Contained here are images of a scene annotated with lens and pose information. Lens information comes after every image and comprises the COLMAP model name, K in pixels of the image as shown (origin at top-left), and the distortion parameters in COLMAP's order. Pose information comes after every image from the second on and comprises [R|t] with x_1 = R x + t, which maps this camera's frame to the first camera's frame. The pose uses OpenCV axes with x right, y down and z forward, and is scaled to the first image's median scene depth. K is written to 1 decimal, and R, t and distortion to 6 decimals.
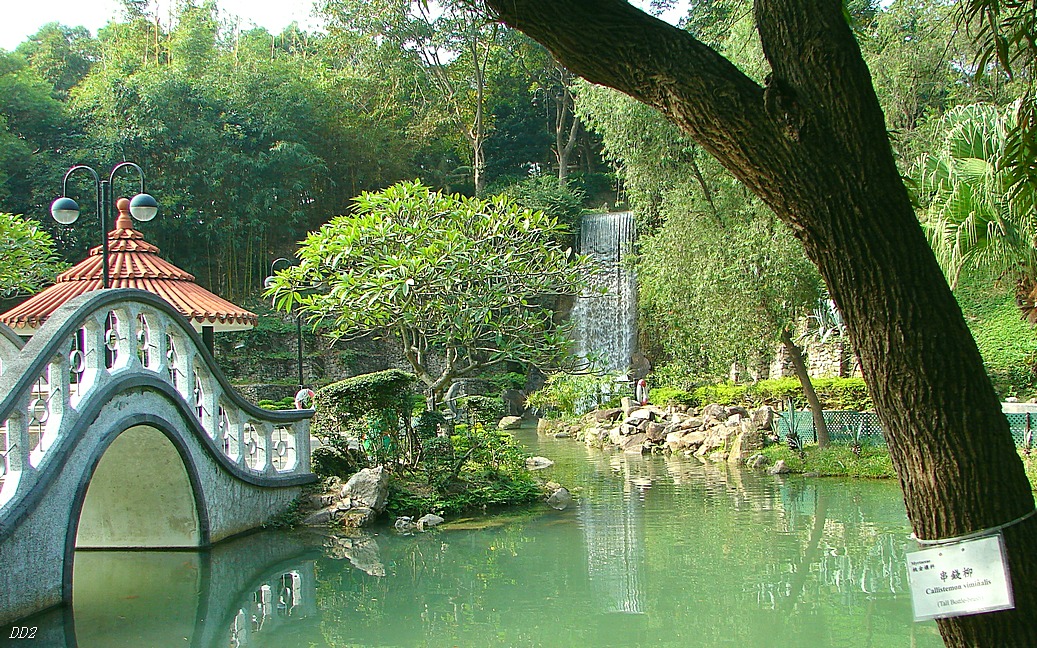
lens RADIAL K [[1229.2, 0, 517.1], [0, 1229.2, 331.4], [0, 0, 1]] dist [-0.096579, 0.000000]
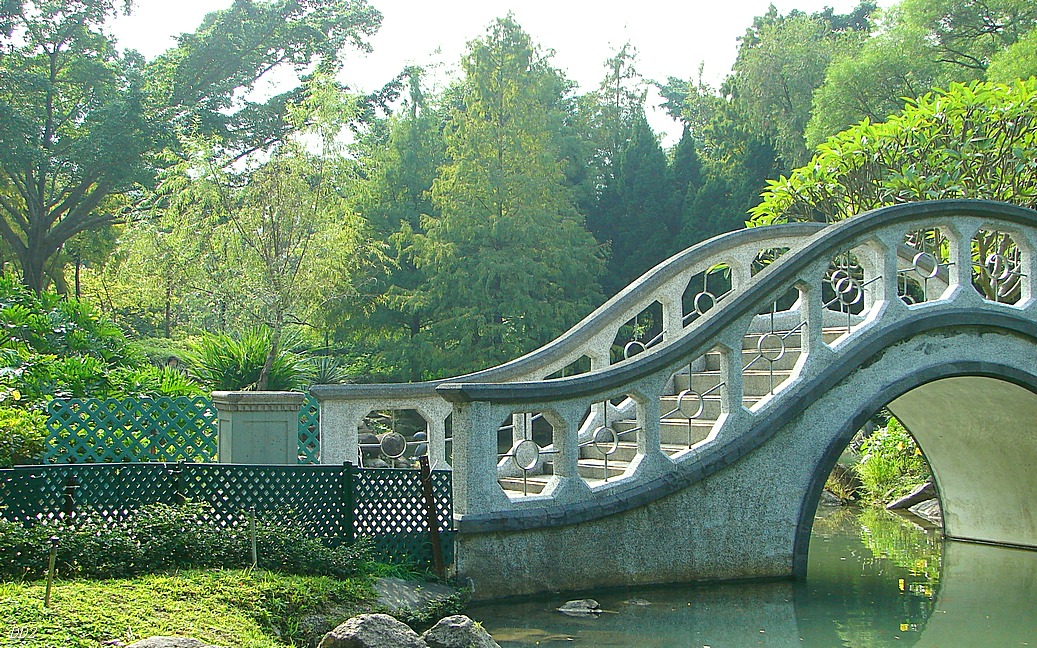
lens RADIAL K [[1855.8, 0, 555.7], [0, 1855.8, 344.4], [0, 0, 1]] dist [0.073418, 0.000000]
pose [[0.538817, 0.007888, -0.842386, 0.420356], [0.010253, 0.999821, 0.015921, 0.027589], [0.842360, -0.017216, 0.538640, 0.111445]]
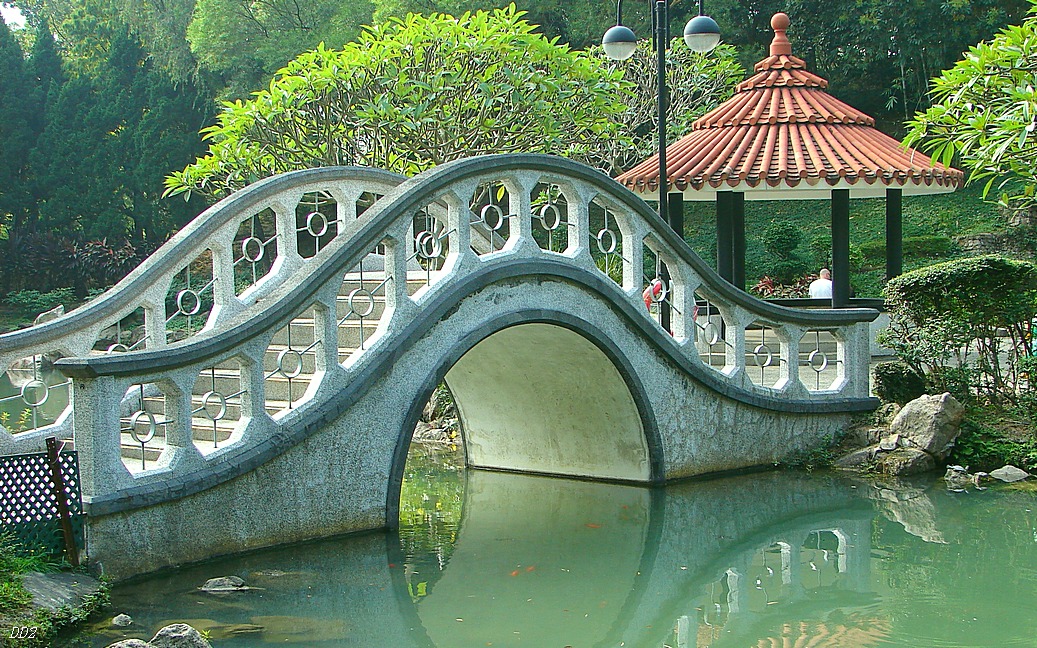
lens RADIAL K [[1799.3, 0, 540.1], [0, 1799.3, 369.0], [0, 0, 1]] dist [0.040145, 0.000000]
pose [[0.815154, 0.053299, -0.576786, 0.298825], [0.006581, 0.994841, 0.101231, -0.010555], [0.579206, -0.086314, 0.810598, 0.024716]]
